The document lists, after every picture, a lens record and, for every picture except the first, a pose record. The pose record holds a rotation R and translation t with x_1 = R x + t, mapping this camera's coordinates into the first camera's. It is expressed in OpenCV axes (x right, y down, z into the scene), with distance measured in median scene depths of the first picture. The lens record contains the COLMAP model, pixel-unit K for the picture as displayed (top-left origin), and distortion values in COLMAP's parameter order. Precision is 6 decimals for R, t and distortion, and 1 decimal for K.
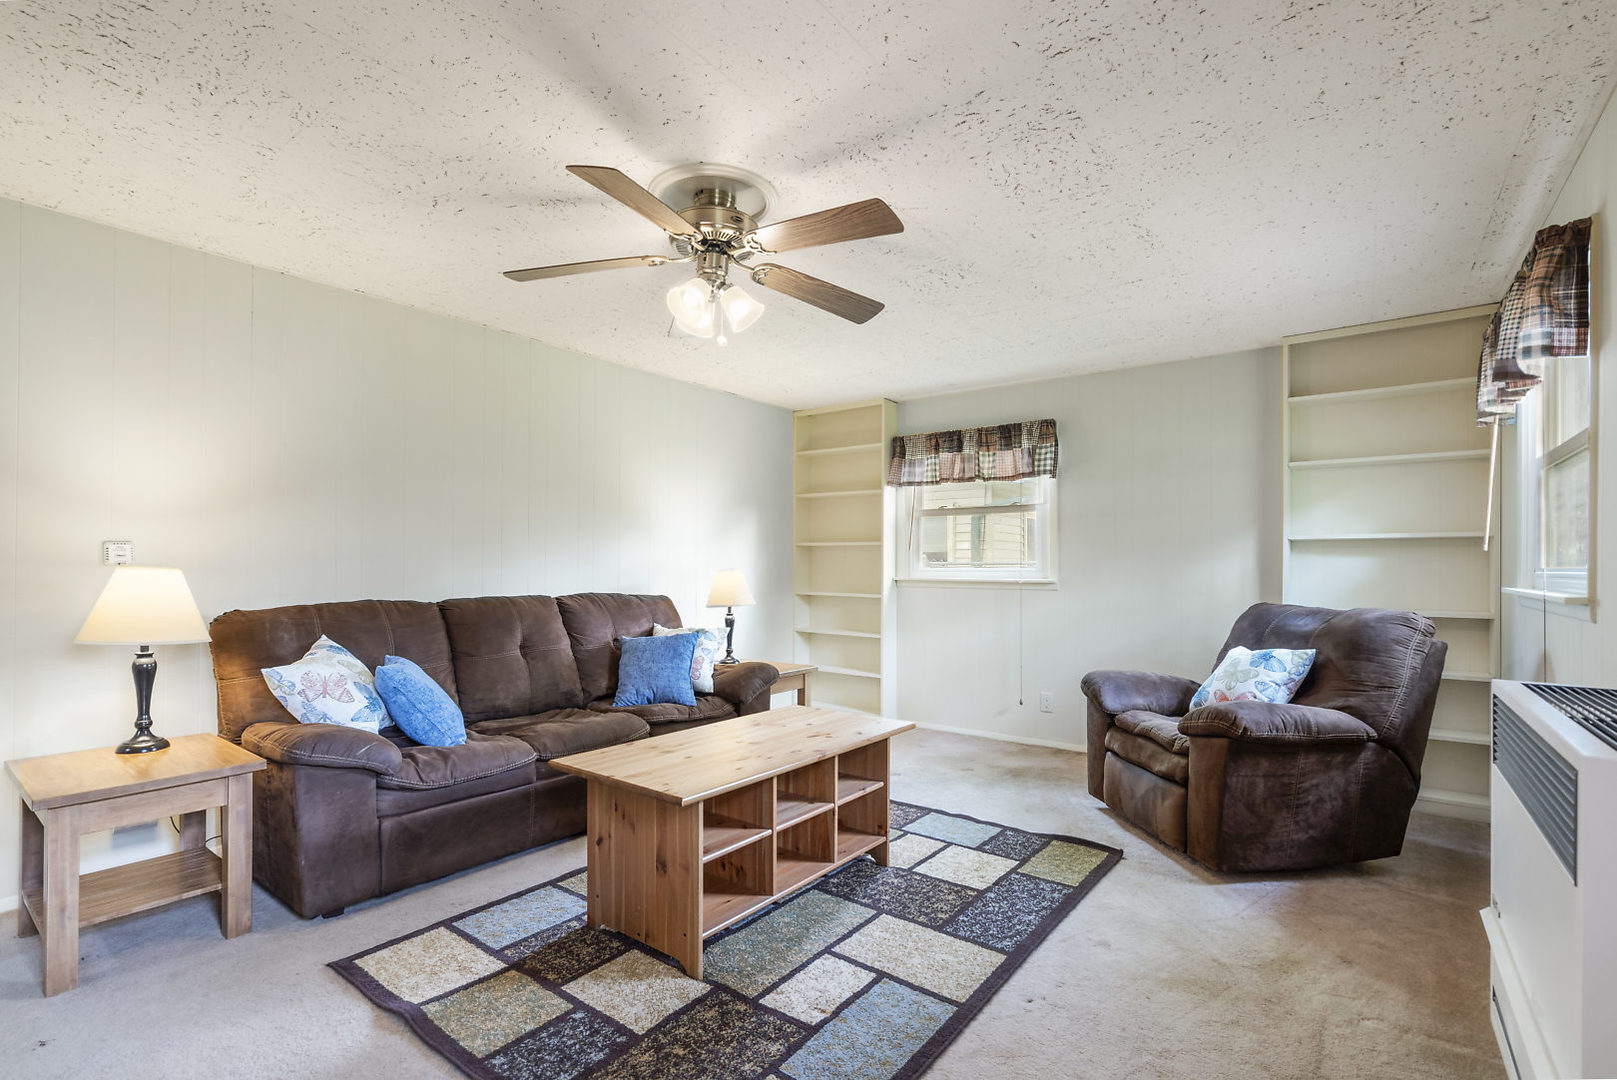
lens RADIAL K [[739.3, 0, 807.6], [0, 739.3, 553.6], [0, 0, 1]] dist [-0.004772, 0.000788]
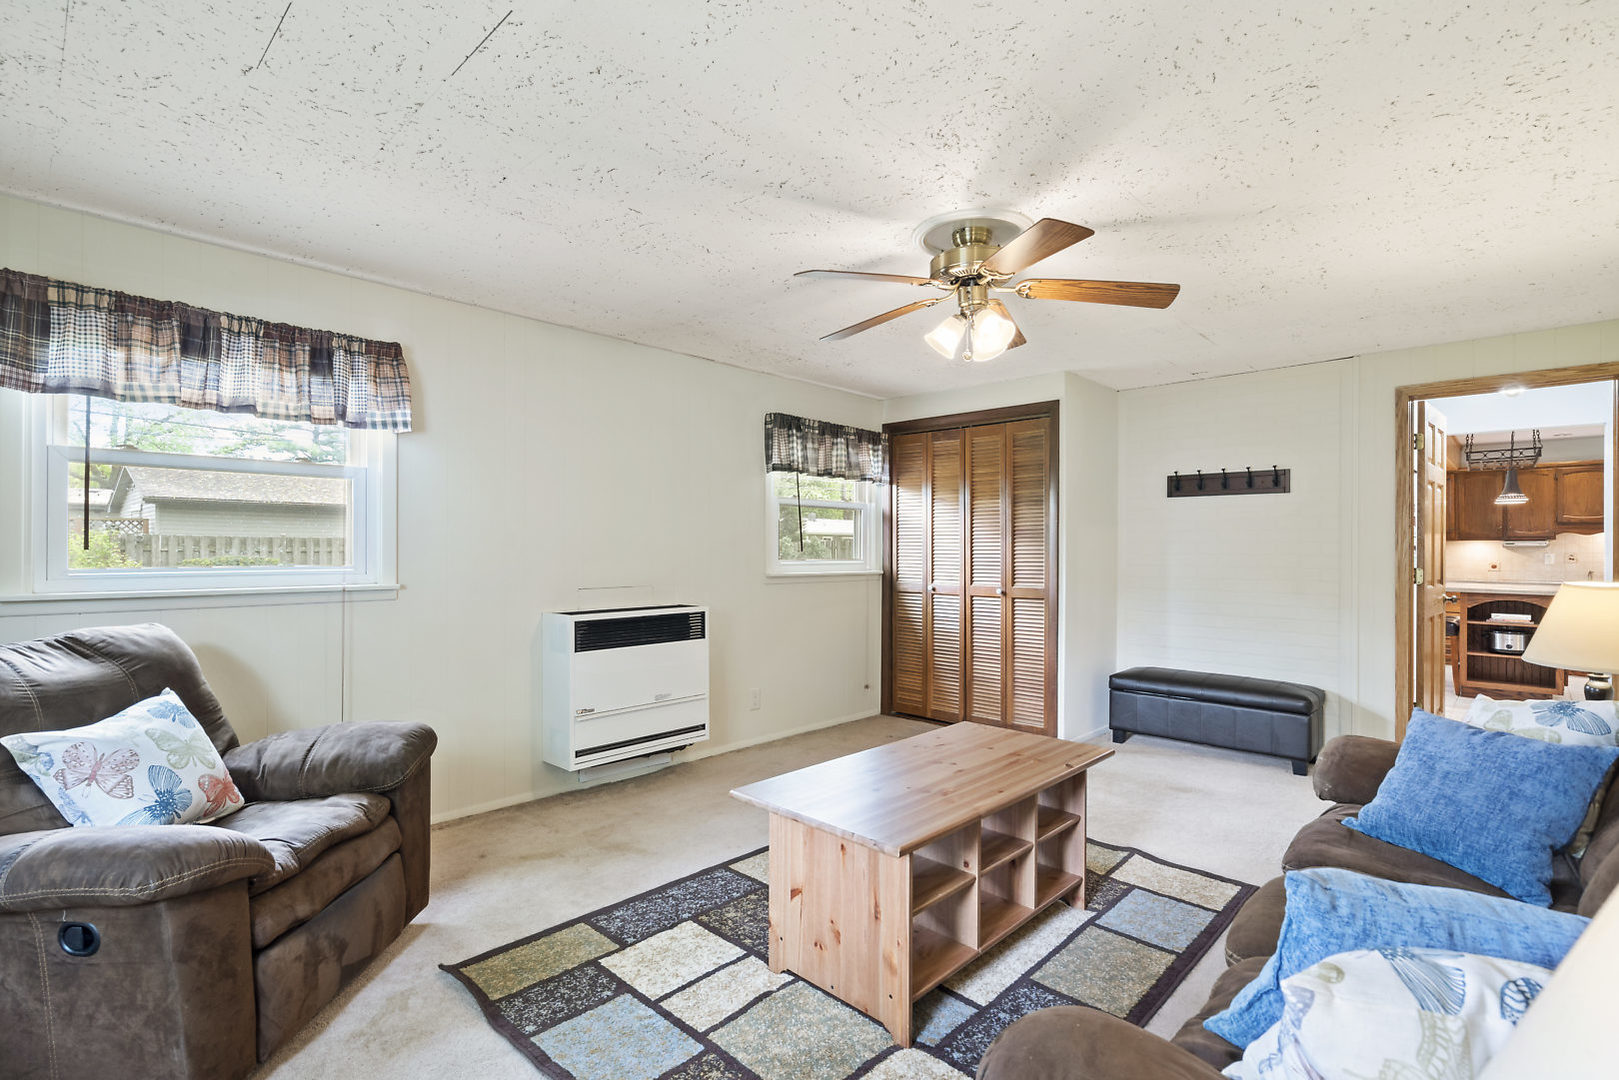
lens RADIAL K [[740.2, 0, 809.1], [0, 740.2, 548.1], [0, 0, 1]] dist [-0.004772, 0.000788]
pose [[-0.993399, -0.007741, 0.114452, -0.016331], [-0.010346, 0.999700, -0.022180, 0.005338], [-0.114246, -0.023217, -0.993181, 1.952246]]
